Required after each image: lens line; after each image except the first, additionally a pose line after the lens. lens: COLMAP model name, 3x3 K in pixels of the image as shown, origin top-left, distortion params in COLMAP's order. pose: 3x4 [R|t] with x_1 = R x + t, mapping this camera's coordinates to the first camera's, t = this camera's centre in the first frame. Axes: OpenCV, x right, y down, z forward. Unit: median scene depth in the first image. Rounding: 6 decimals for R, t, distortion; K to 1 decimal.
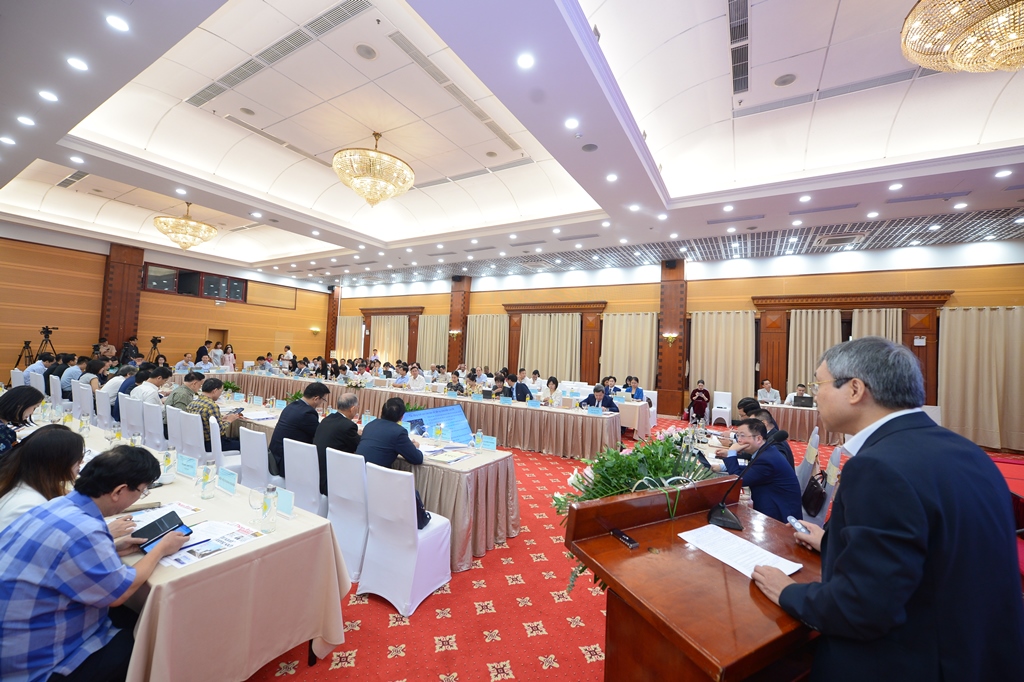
lens RADIAL K [[404.0, 0, 513.5], [0, 404.0, 340.2], [0, 0, 1]] dist [-0.007882, -0.000536]
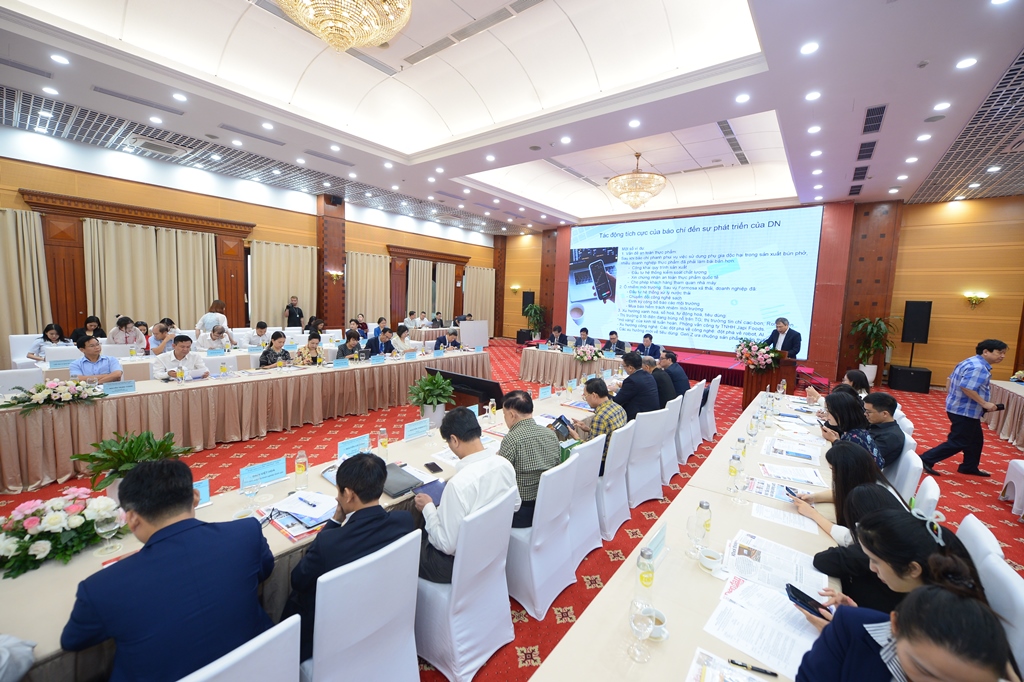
lens RADIAL K [[404.0, 0, 513.9], [0, 404.0, 336.5], [0, 0, 1]] dist [-0.007882, -0.000536]
pose [[0.130811, -0.129812, 0.982872, -0.612992], [-0.068971, 0.987797, 0.139641, -0.028515], [-0.989005, -0.086056, 0.120261, 0.447765]]
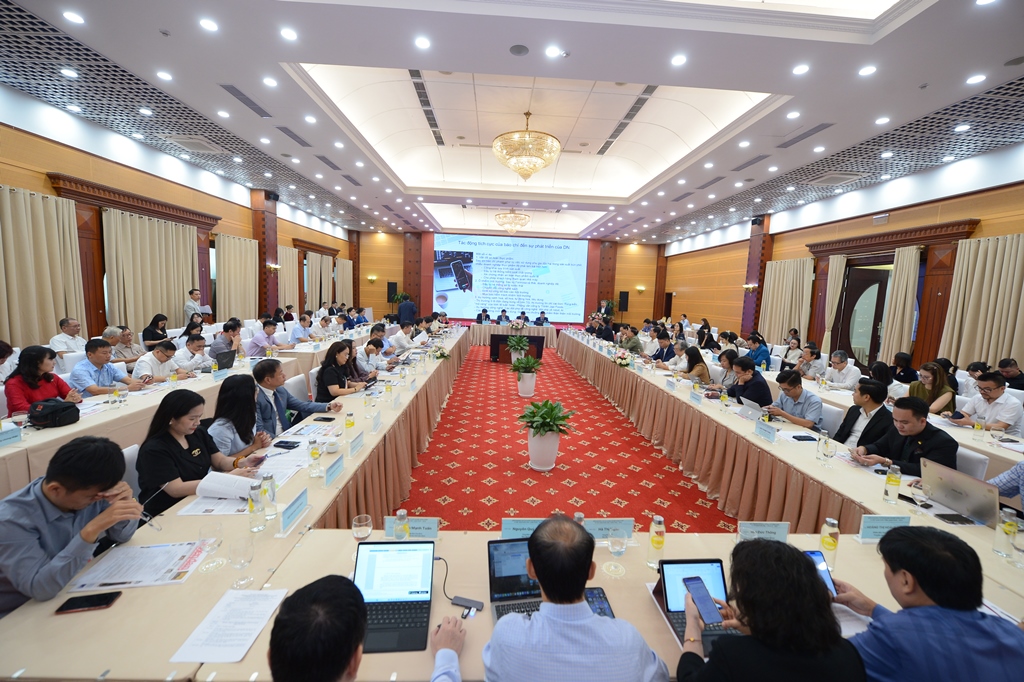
lens RADIAL K [[404.0, 0, 512.6], [0, 404.0, 340.6], [0, 0, 1]] dist [-0.007882, -0.000536]
pose [[-0.534794, -0.162090, 0.829290, -0.925869], [-0.092837, 0.986759, 0.132999, -0.018900], [-0.839867, -0.005861, -0.542760, 1.119799]]
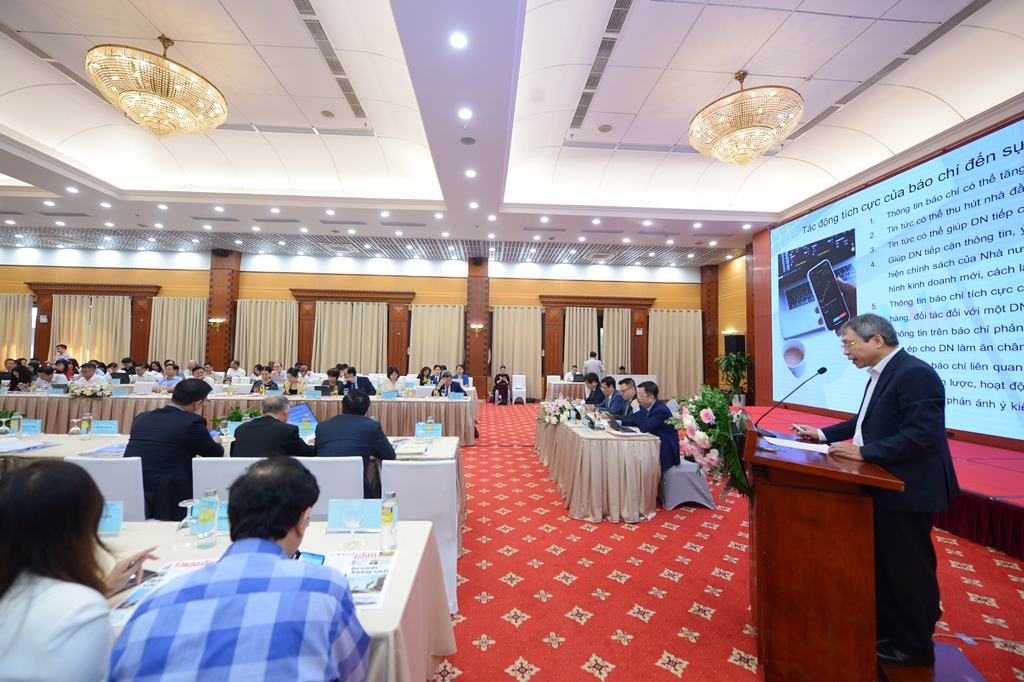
lens RADIAL K [[404.0, 0, 514.2], [0, 404.0, 340.1], [0, 0, 1]] dist [-0.007882, -0.000536]
pose [[0.827734, -0.008582, 0.561056, -0.153434], [0.000289, 0.999889, 0.014868, 0.009339], [-0.561121, -0.012145, 0.827645, 0.036975]]
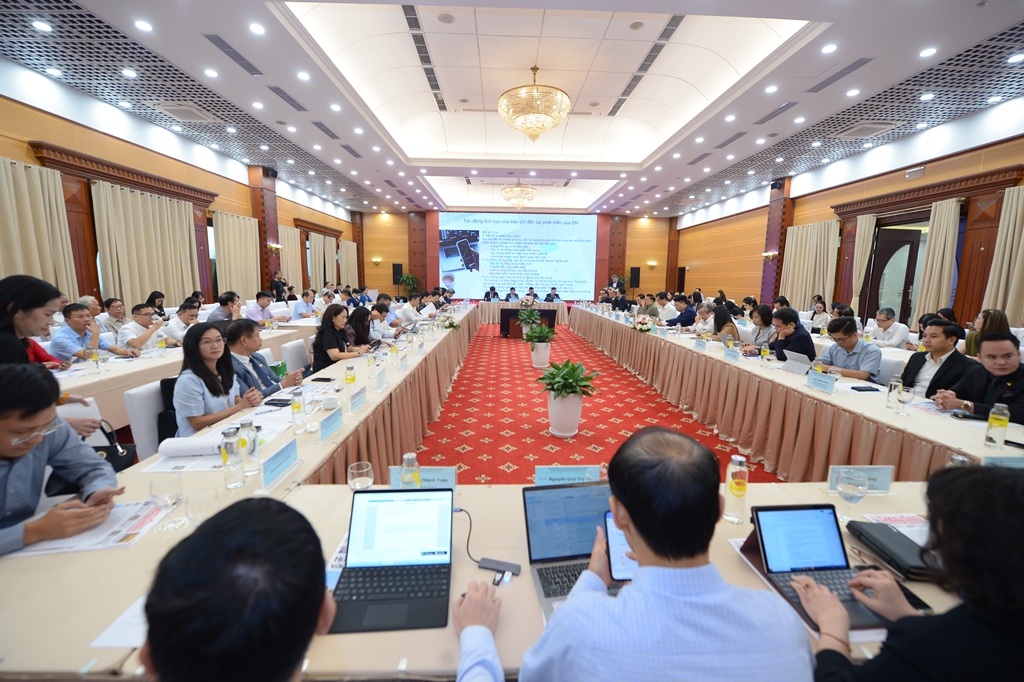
lens RADIAL K [[404.0, 0, 513.9], [0, 404.0, 339.3], [0, 0, 1]] dist [-0.007882, -0.000536]
pose [[-0.526109, -0.174943, 0.832228, -0.896663], [-0.067240, 0.984106, 0.164362, 0.014006], [-0.847754, 0.030513, -0.529511, 1.107772]]
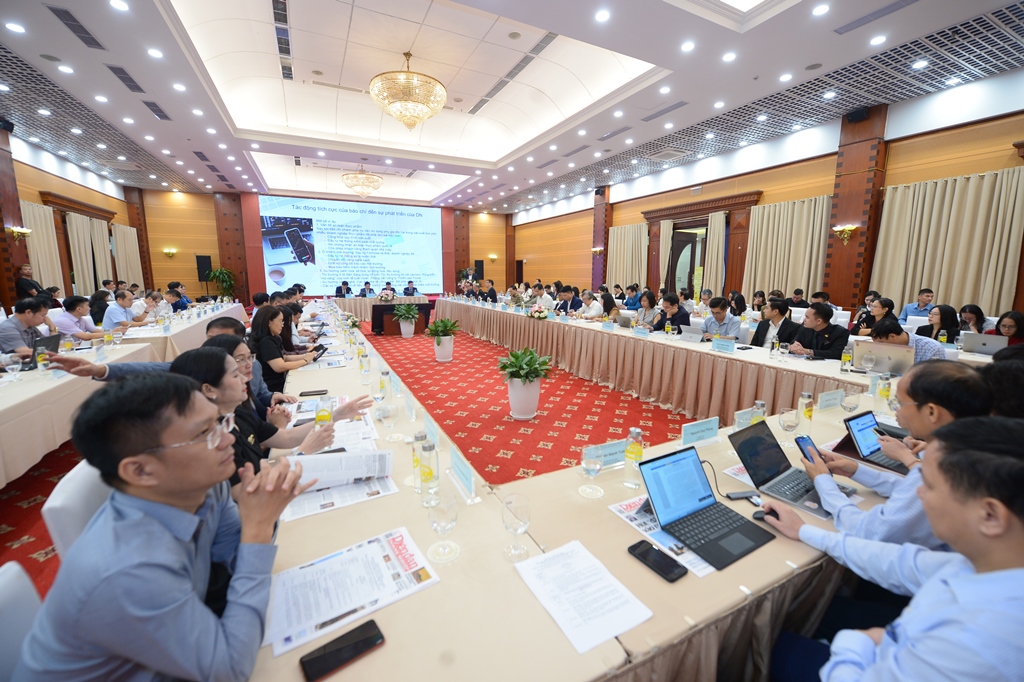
lens RADIAL K [[404.0, 0, 512.8], [0, 404.0, 338.4], [0, 0, 1]] dist [-0.007882, -0.000536]
pose [[-0.833859, -0.132373, 0.535871, -0.820605], [-0.058629, 0.986567, 0.152475, 0.021125], [-0.548856, 0.095725, -0.830418, 1.204935]]
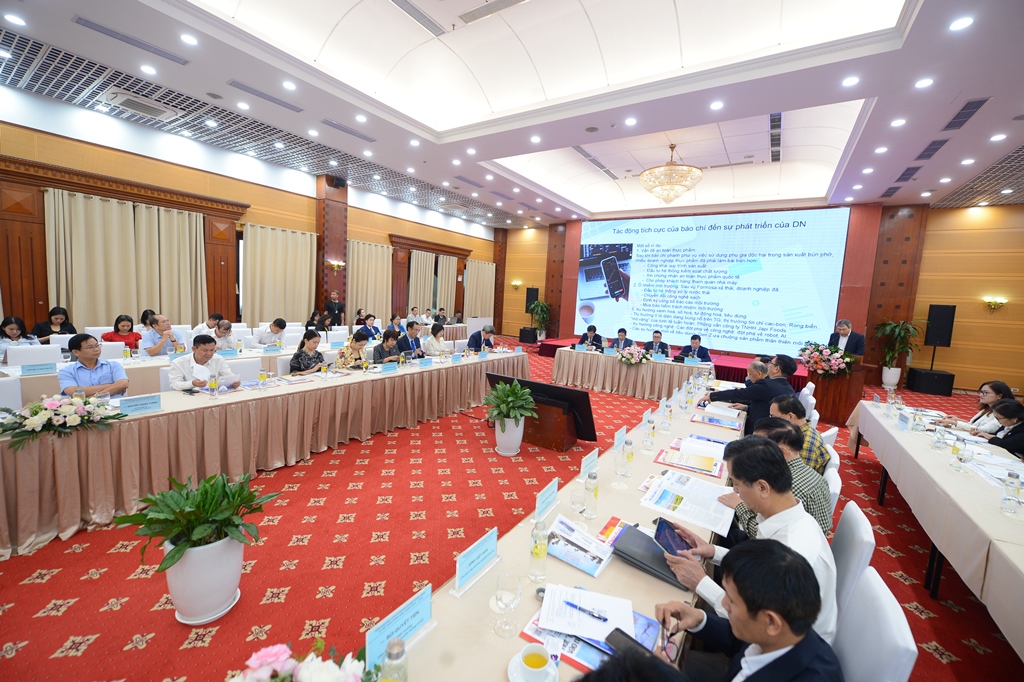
lens RADIAL K [[404.0, 0, 514.1], [0, 404.0, 336.6], [0, 0, 1]] dist [-0.007882, -0.000536]
pose [[0.051364, -0.137619, 0.989153, -0.558140], [-0.090461, 0.985747, 0.141842, -0.014479], [-0.994575, -0.096765, 0.038183, 0.585093]]
